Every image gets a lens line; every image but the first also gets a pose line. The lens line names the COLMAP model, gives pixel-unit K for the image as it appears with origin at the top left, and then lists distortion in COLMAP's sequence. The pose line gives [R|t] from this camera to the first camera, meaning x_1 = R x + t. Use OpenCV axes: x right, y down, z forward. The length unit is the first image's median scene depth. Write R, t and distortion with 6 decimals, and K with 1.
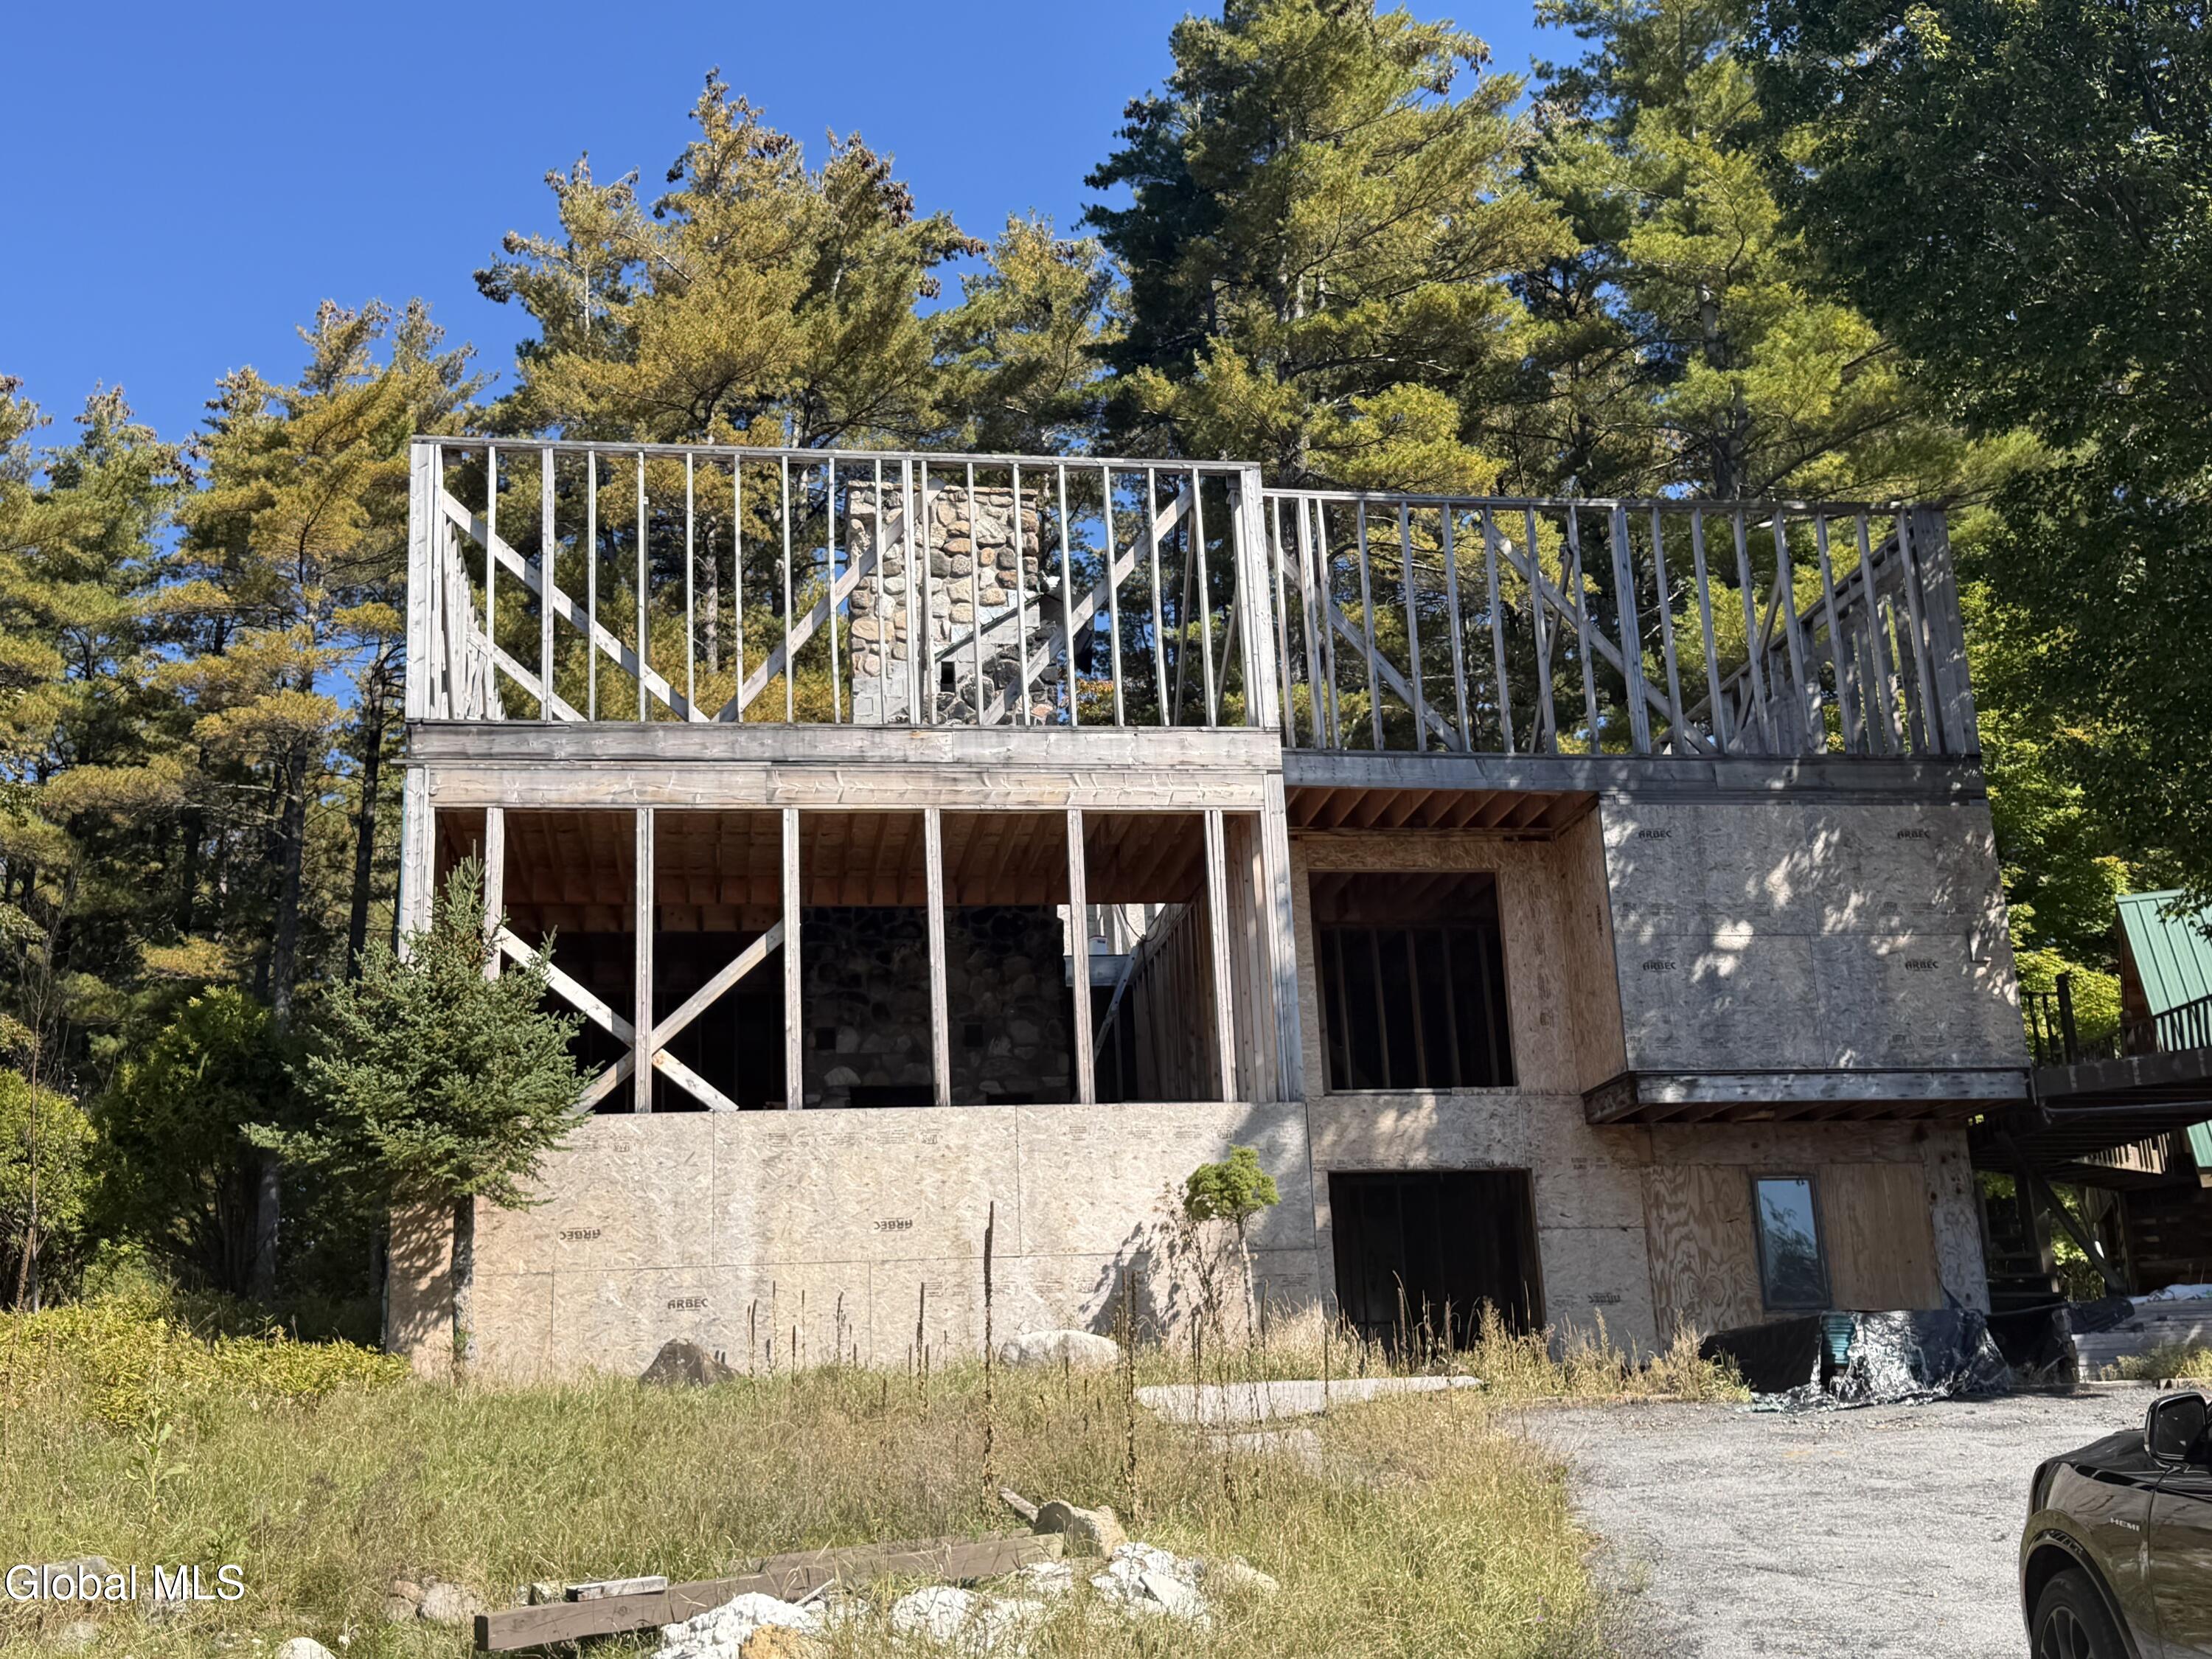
lens RADIAL K [[2456.0, 0, 1117.5], [0, 2456.0, 836.6], [0, 0, 1]] dist [0.180979, -0.426771]
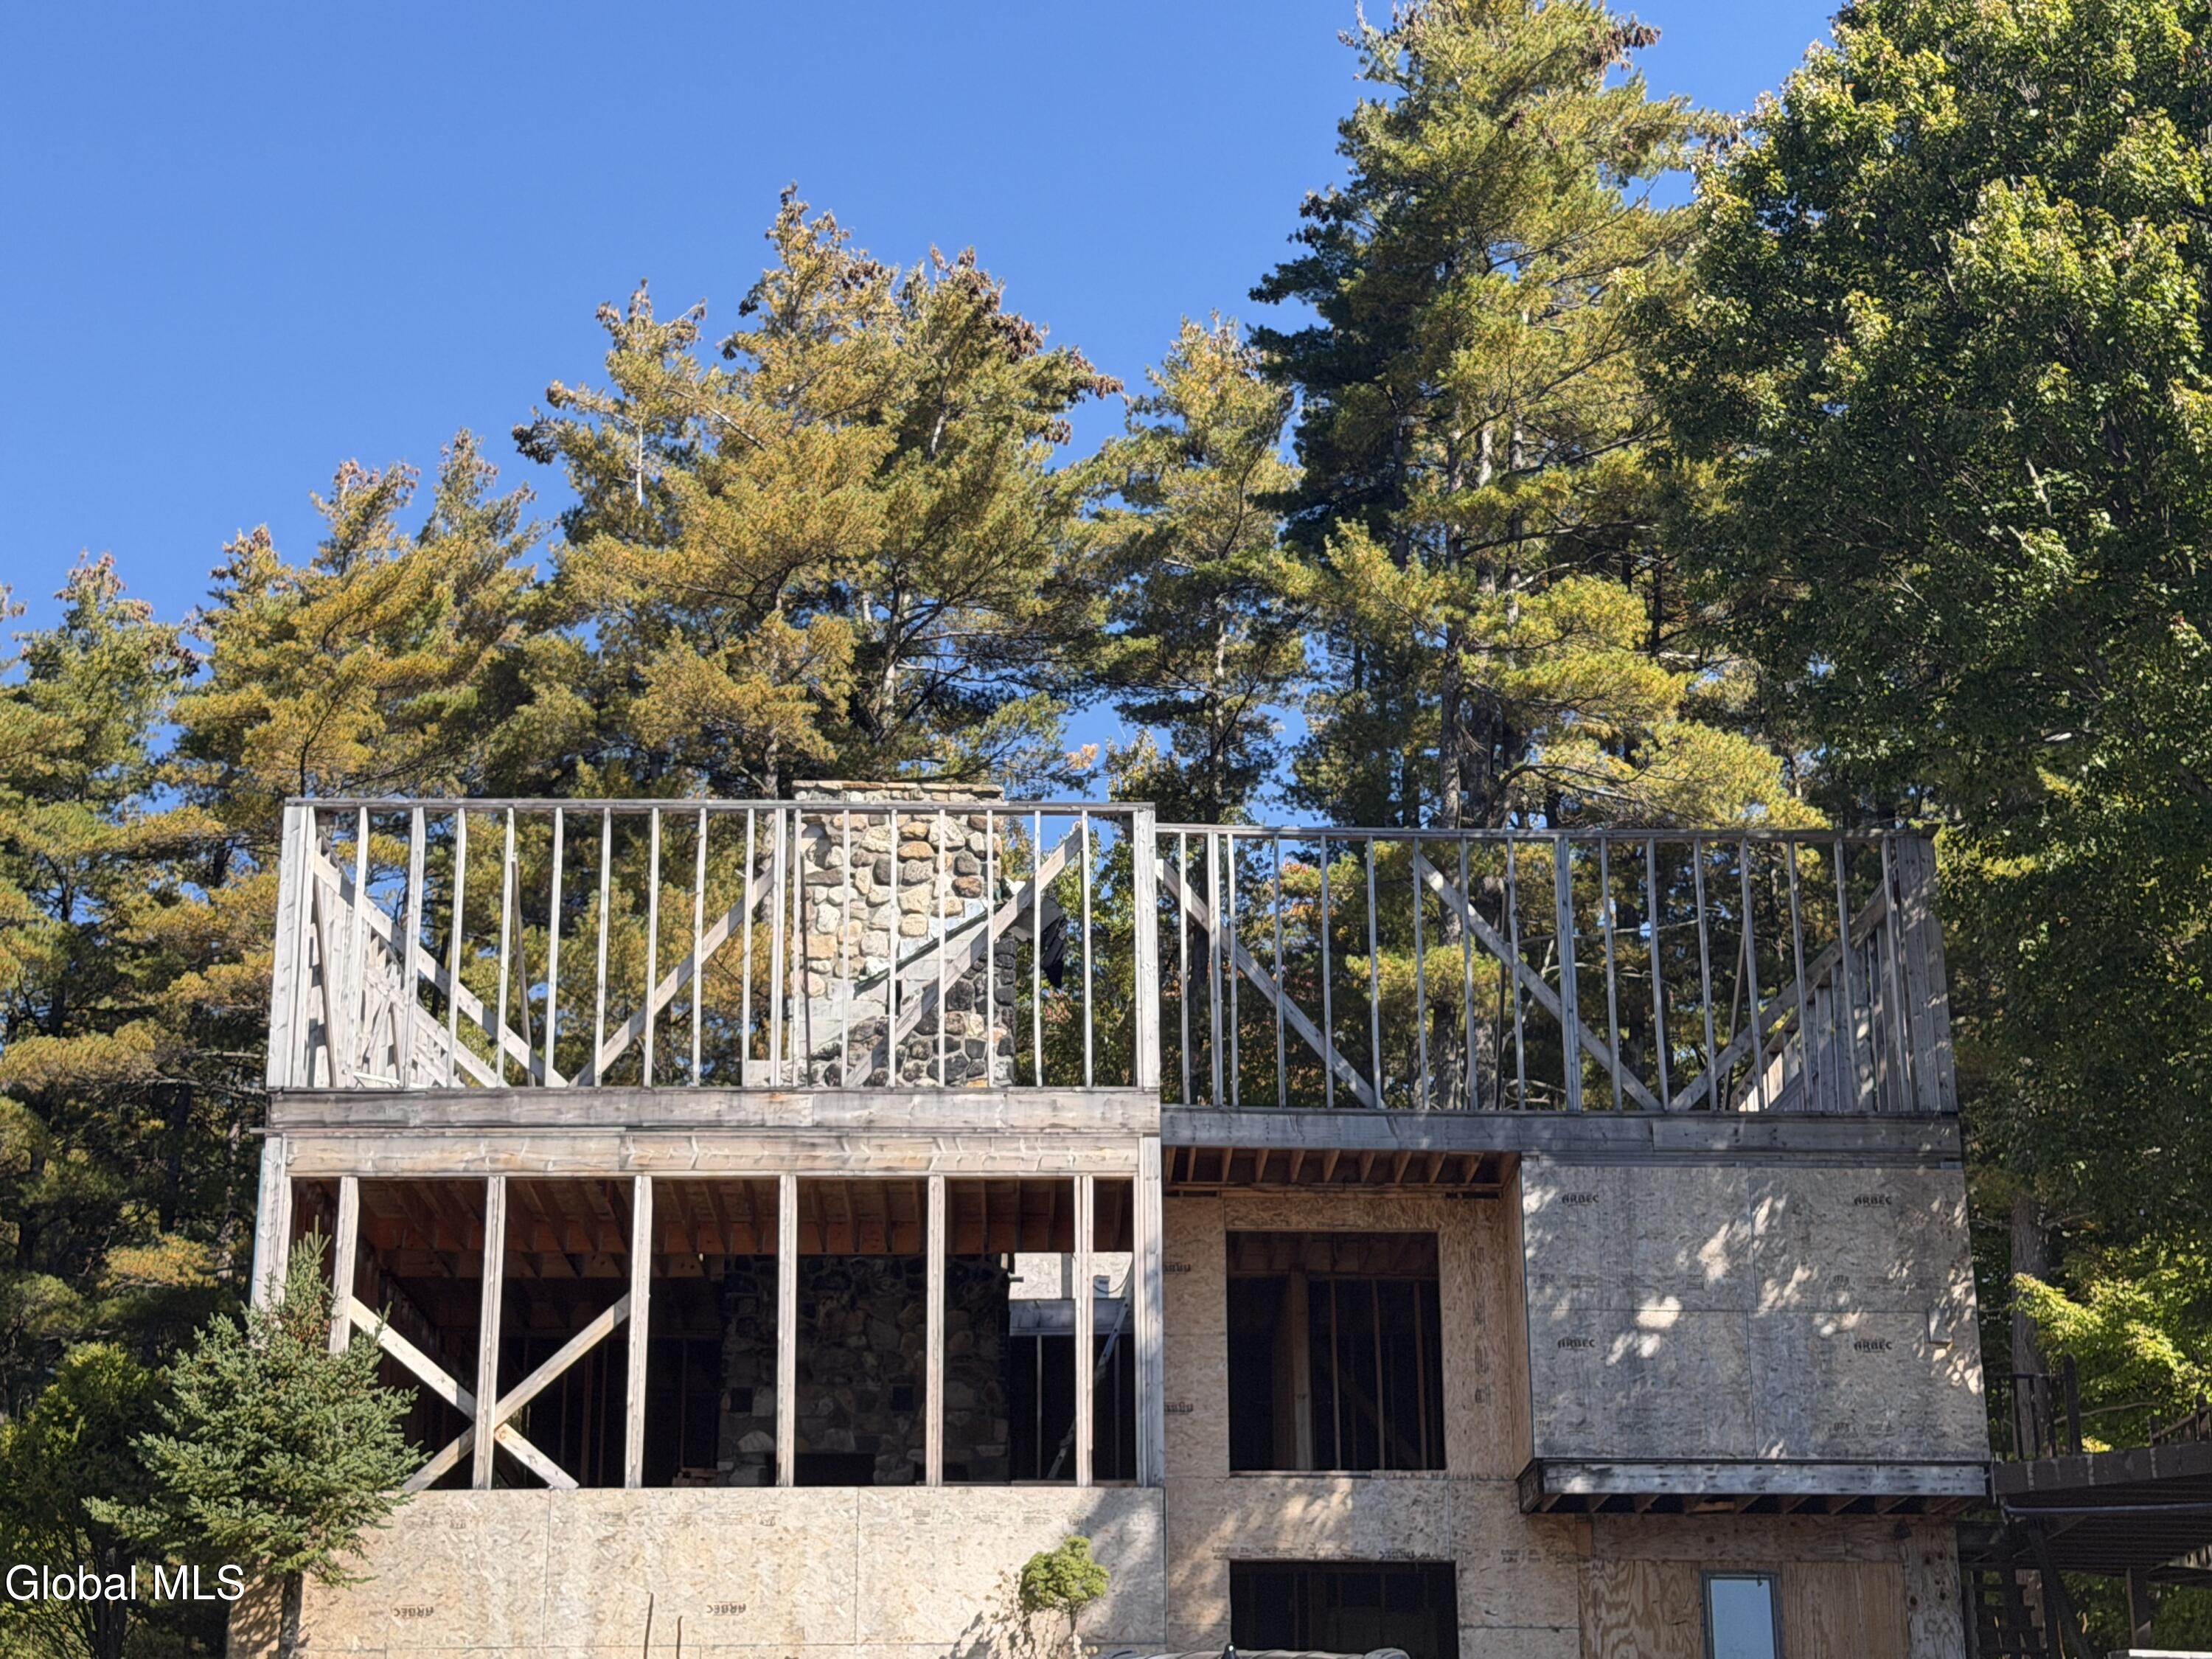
lens RADIAL K [[3754.5, 0, 1150.8], [0, 3754.5, 831.1], [0, 0, 1]] dist [0.133329, -0.022548]
pose [[0.990686, -0.004034, -0.136107, 0.264381], [-0.001962, 0.999034, -0.043890, -0.080775], [0.136153, 0.043748, 0.989721, -0.449010]]
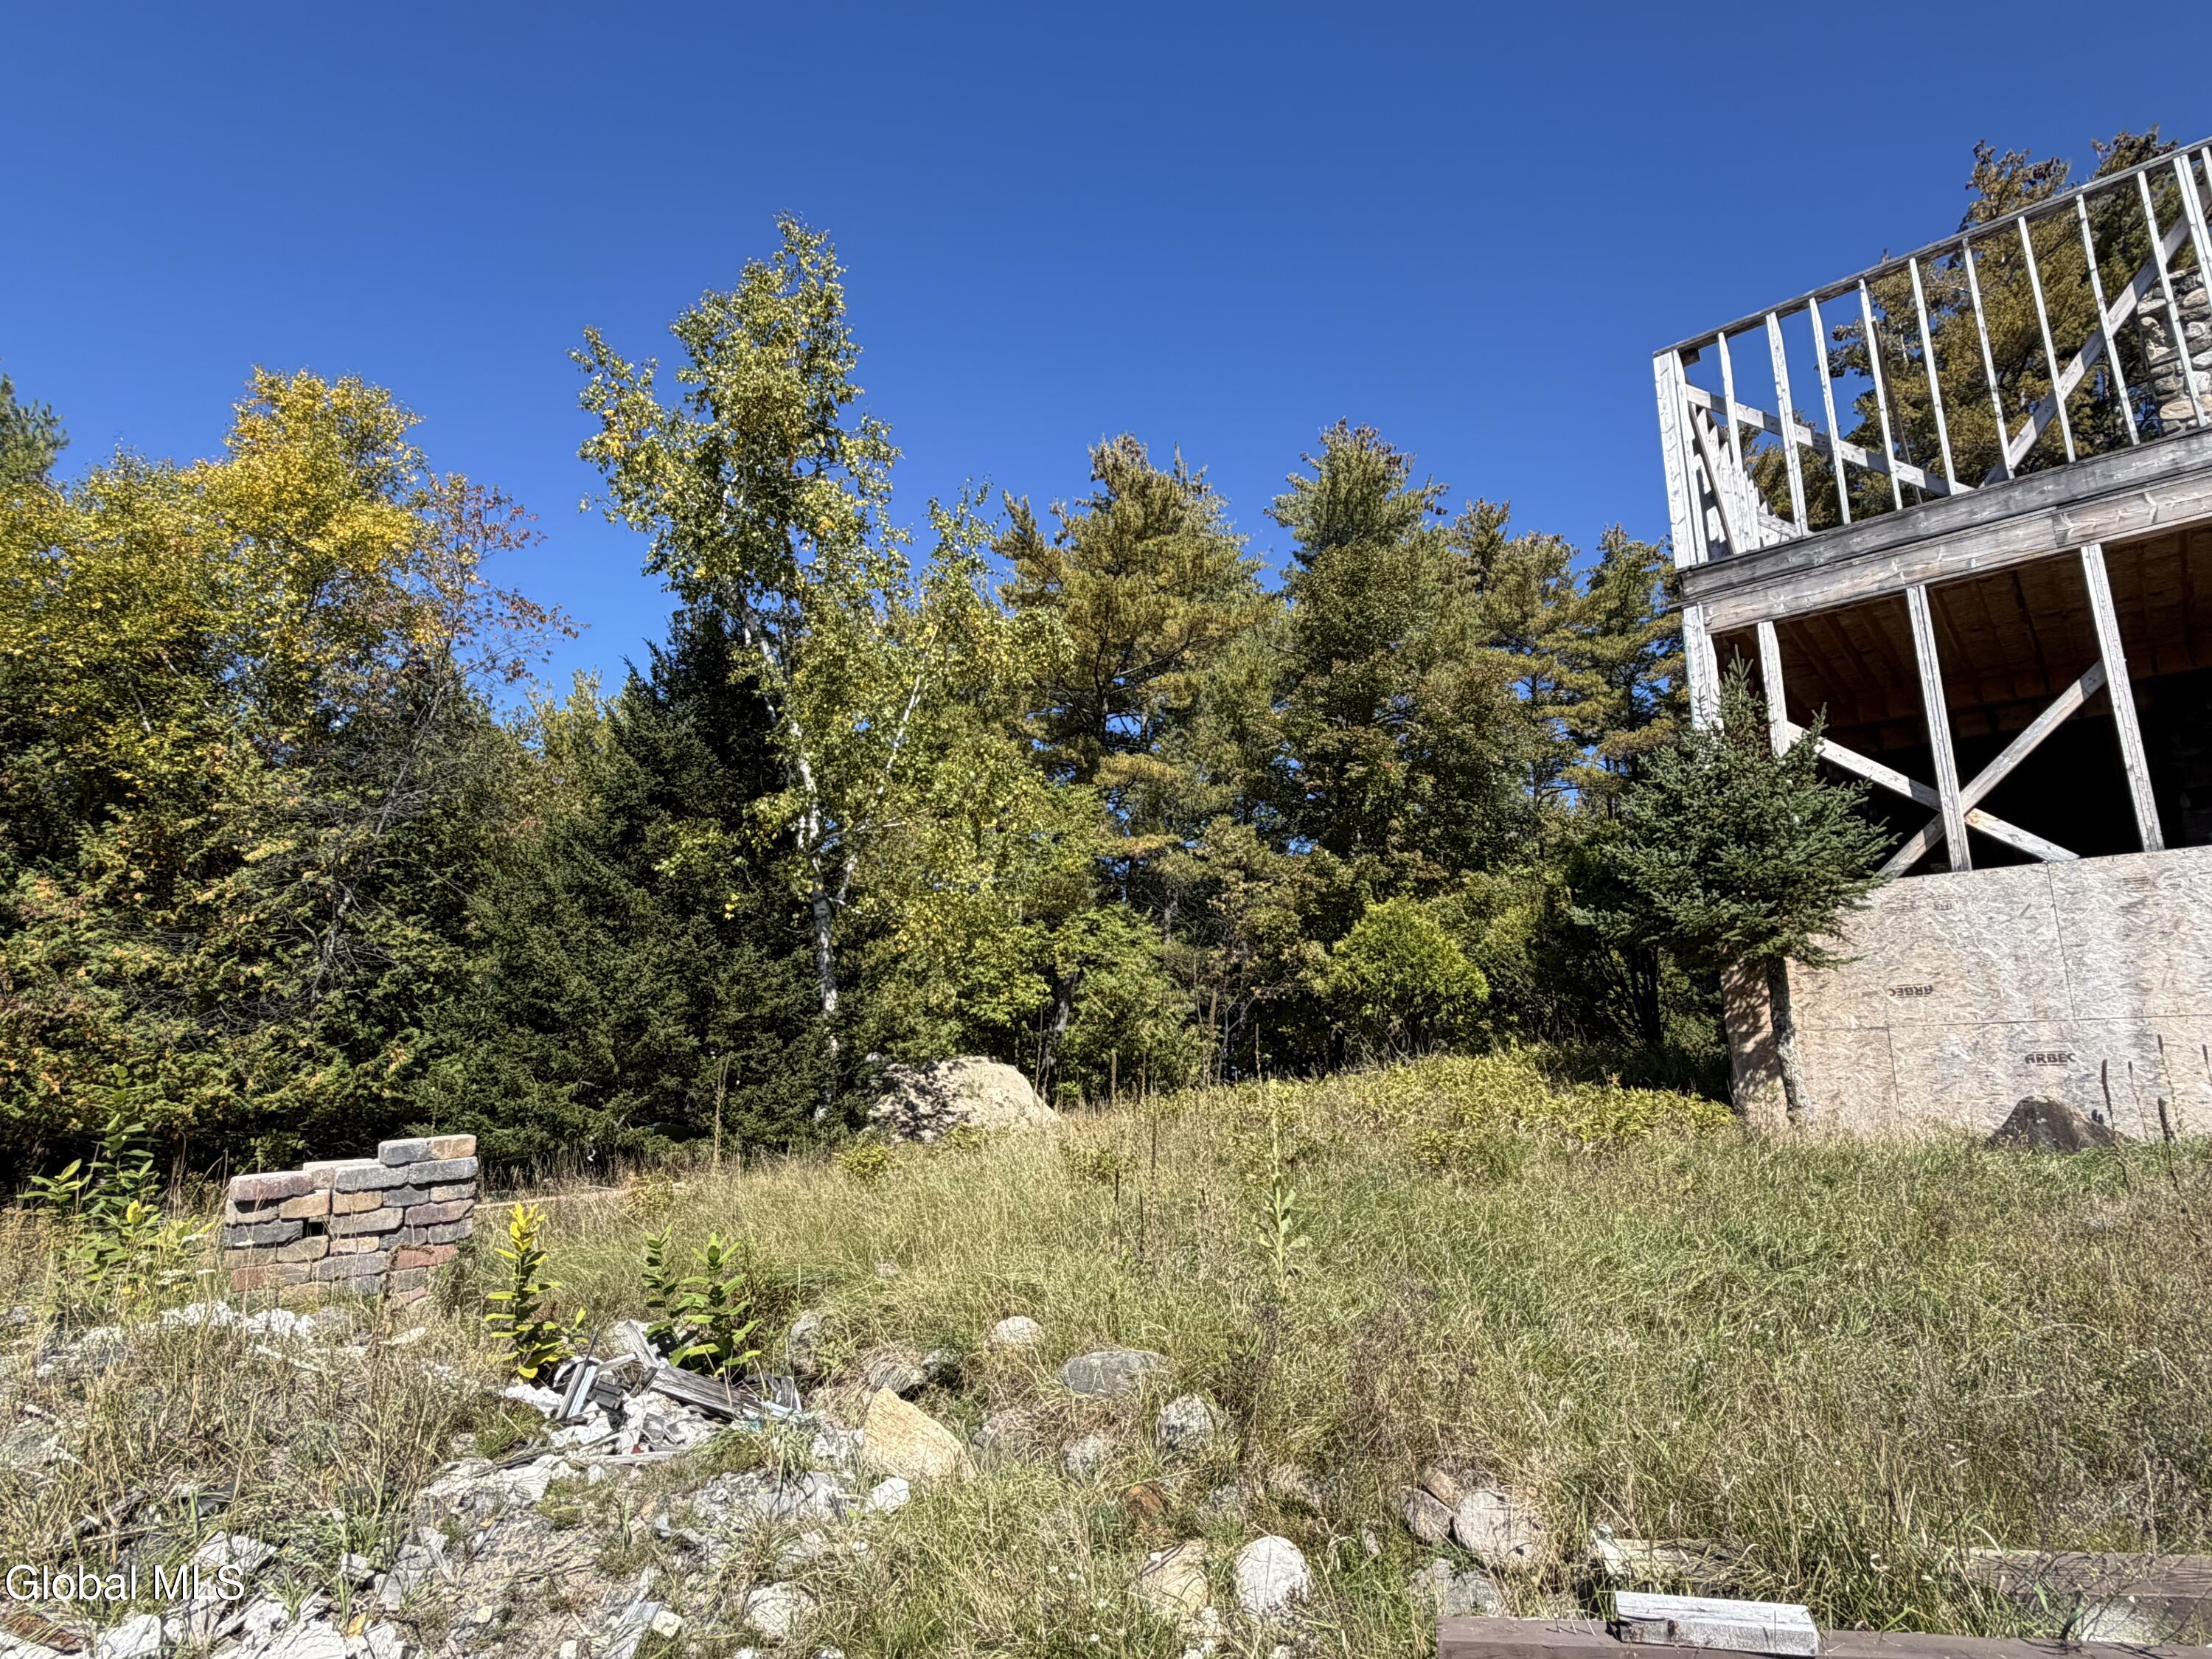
lens RADIAL K [[1209.2, 0, 1106.2], [0, 1209.2, 825.7], [0, 0, 1]] dist [-0.000294, 0.000666]
pose [[0.635544, -0.140826, -0.759112, -0.033016], [0.145435, 0.987459, -0.061427, 0.067703], [0.758243, -0.071362, 0.648055, 0.385393]]
